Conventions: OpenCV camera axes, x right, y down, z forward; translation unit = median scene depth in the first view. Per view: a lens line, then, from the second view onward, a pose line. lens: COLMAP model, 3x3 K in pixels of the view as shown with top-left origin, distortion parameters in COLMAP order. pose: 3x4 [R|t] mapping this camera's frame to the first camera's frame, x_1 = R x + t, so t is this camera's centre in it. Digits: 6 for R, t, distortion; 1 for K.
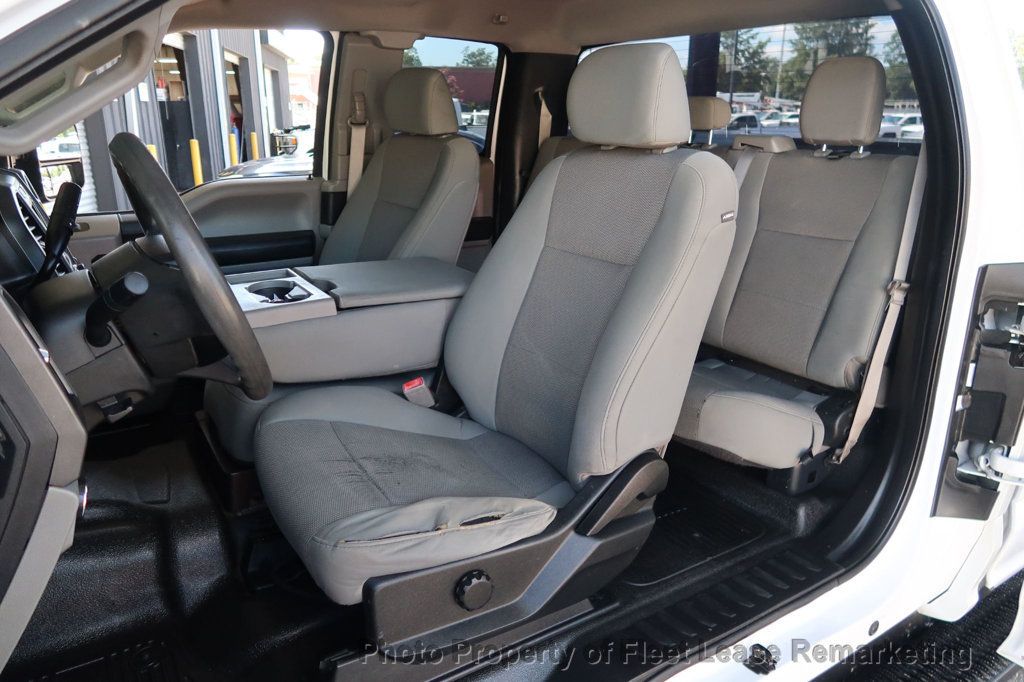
lens RADIAL K [[713.3, 0, 518.2], [0, 713.3, 340.6], [0, 0, 1]] dist [-0.019218, 0.001175]
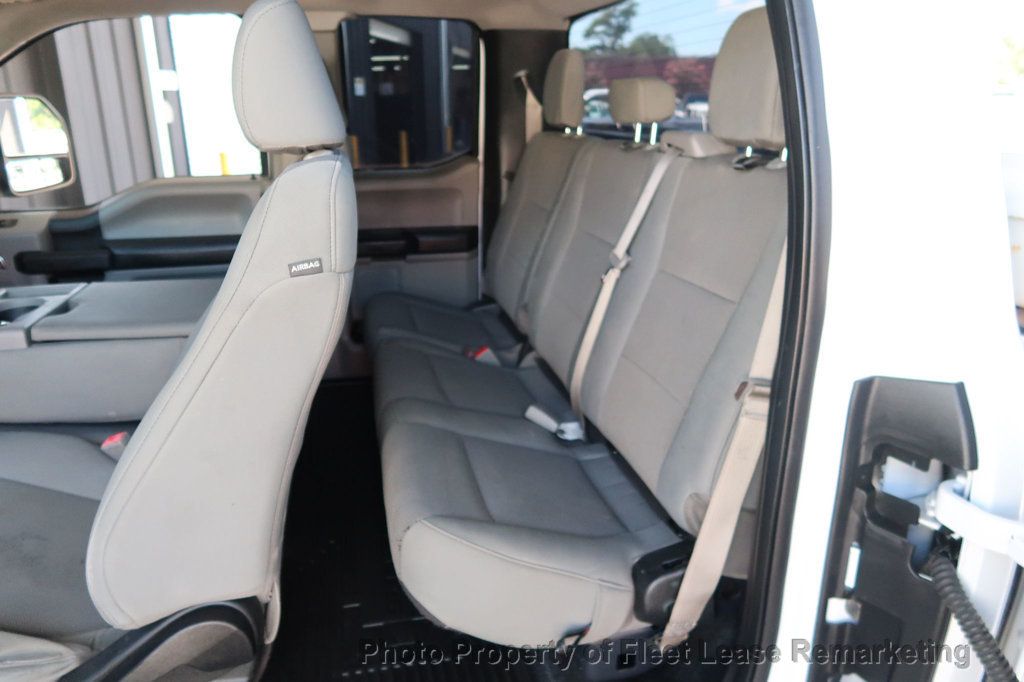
lens RADIAL K [[713.3, 0, 510.2], [0, 713.3, 341.4], [0, 0, 1]] dist [-0.019218, 0.001175]
pose [[0.941592, 0.095189, -0.323023, 0.512467], [-0.091834, 0.995444, 0.025649, -0.108948], [0.323993, 0.005513, 0.946043, 0.360056]]
